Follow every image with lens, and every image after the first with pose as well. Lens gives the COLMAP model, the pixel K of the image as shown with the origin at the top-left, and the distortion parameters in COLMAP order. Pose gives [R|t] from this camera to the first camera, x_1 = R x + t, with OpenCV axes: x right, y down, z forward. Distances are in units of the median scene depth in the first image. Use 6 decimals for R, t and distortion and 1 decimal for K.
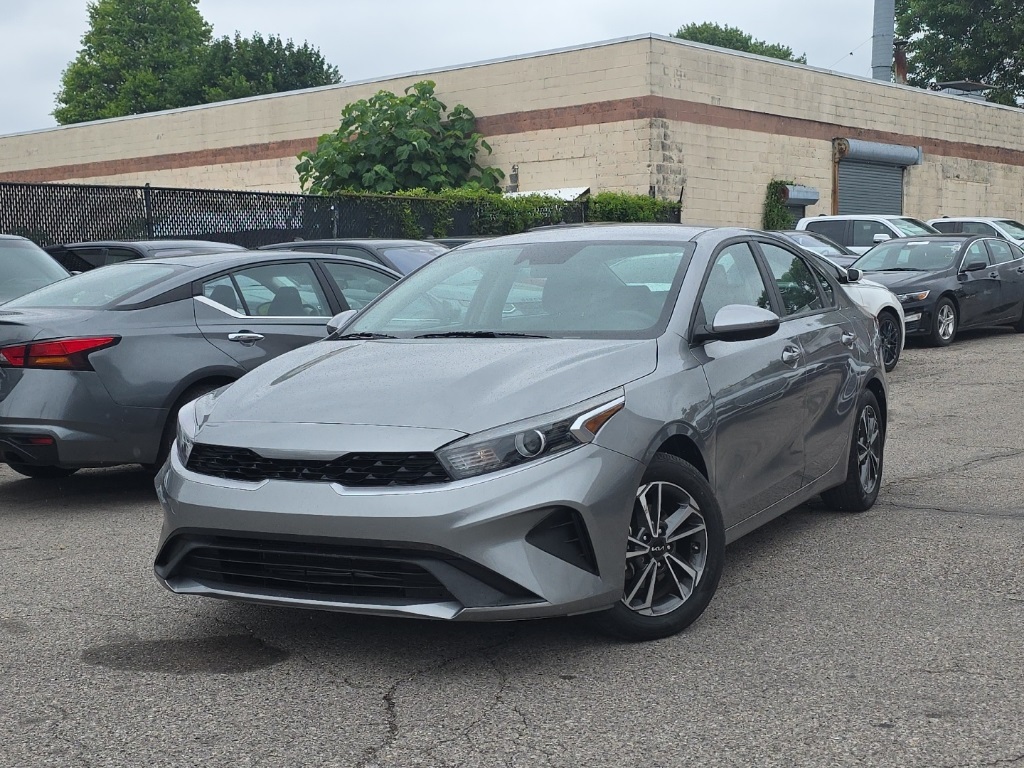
lens RADIAL K [[1451.7, 0, 511.0], [0, 1451.7, 423.3], [0, 0, 1]] dist [0.219742, -0.679572]
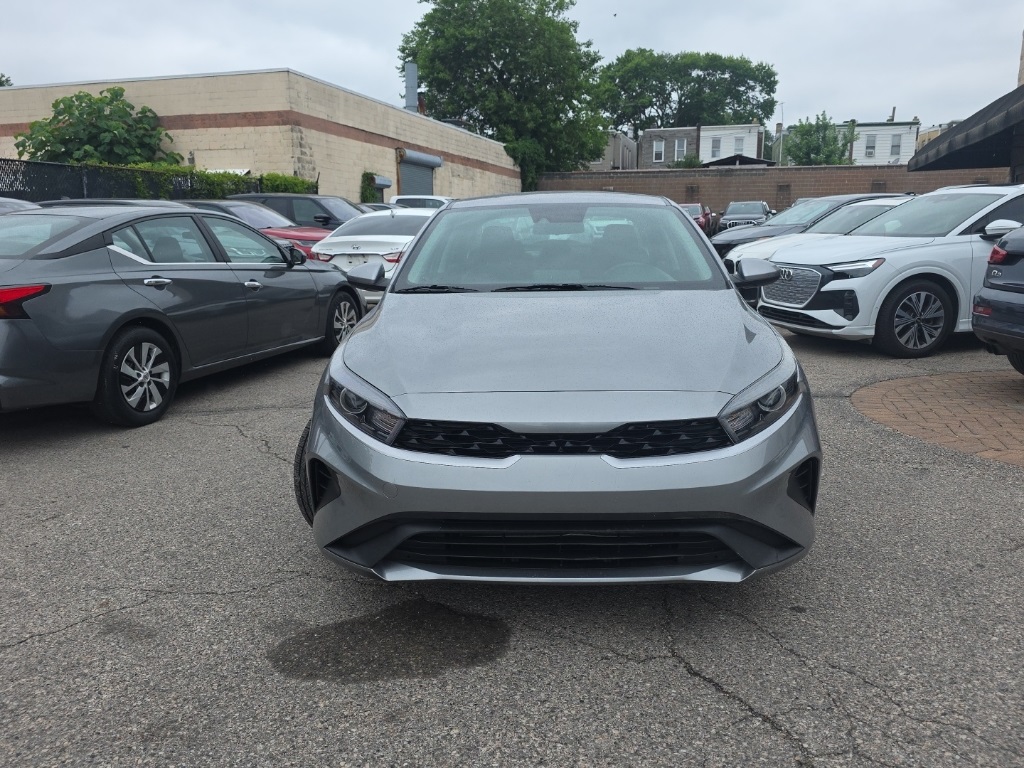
lens RADIAL K [[817.3, 0, 518.7], [0, 817.3, 388.0], [0, 0, 1]] dist [0.035806, -0.040790]
pose [[0.897869, -0.069105, 0.434807, -0.077533], [0.030531, 0.995000, 0.095091, -0.010582], [-0.439204, -0.072104, 0.895489, 0.108151]]
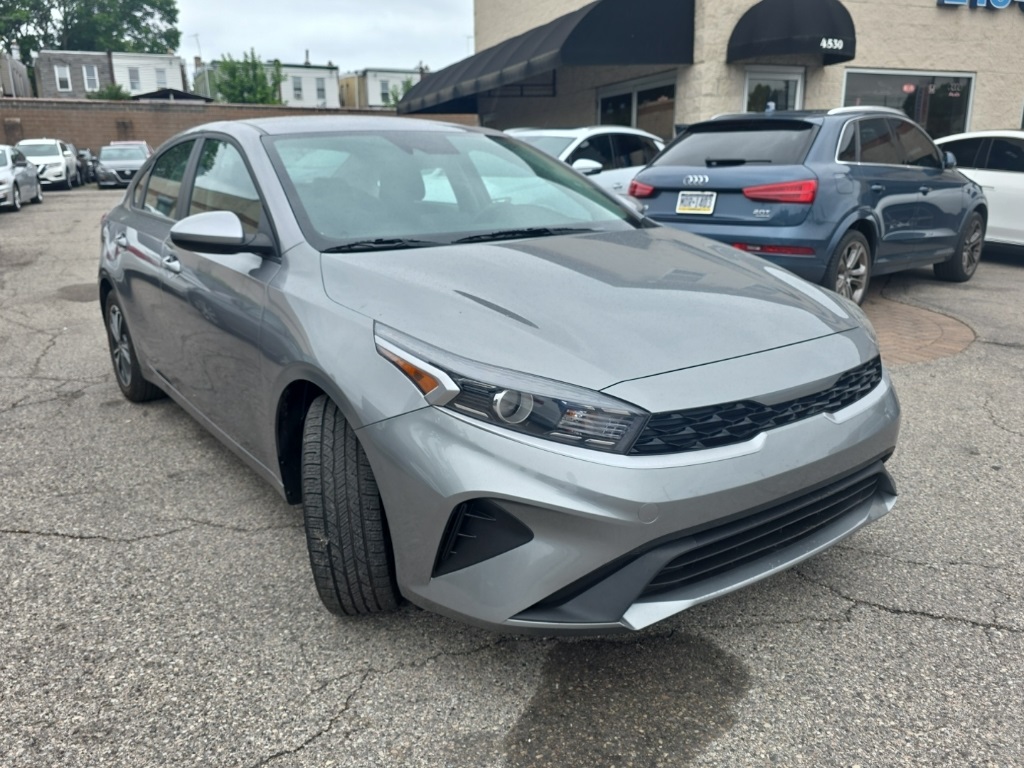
lens RADIAL K [[817.3, 0, 518.7], [0, 817.3, 388.0], [0, 0, 1]] dist [0.035806, -0.040790]
pose [[0.414922, -0.219914, 0.882880, -0.119603], [0.087525, 0.975498, 0.201850, -0.016668], [-0.905637, -0.006478, 0.424003, 0.186732]]
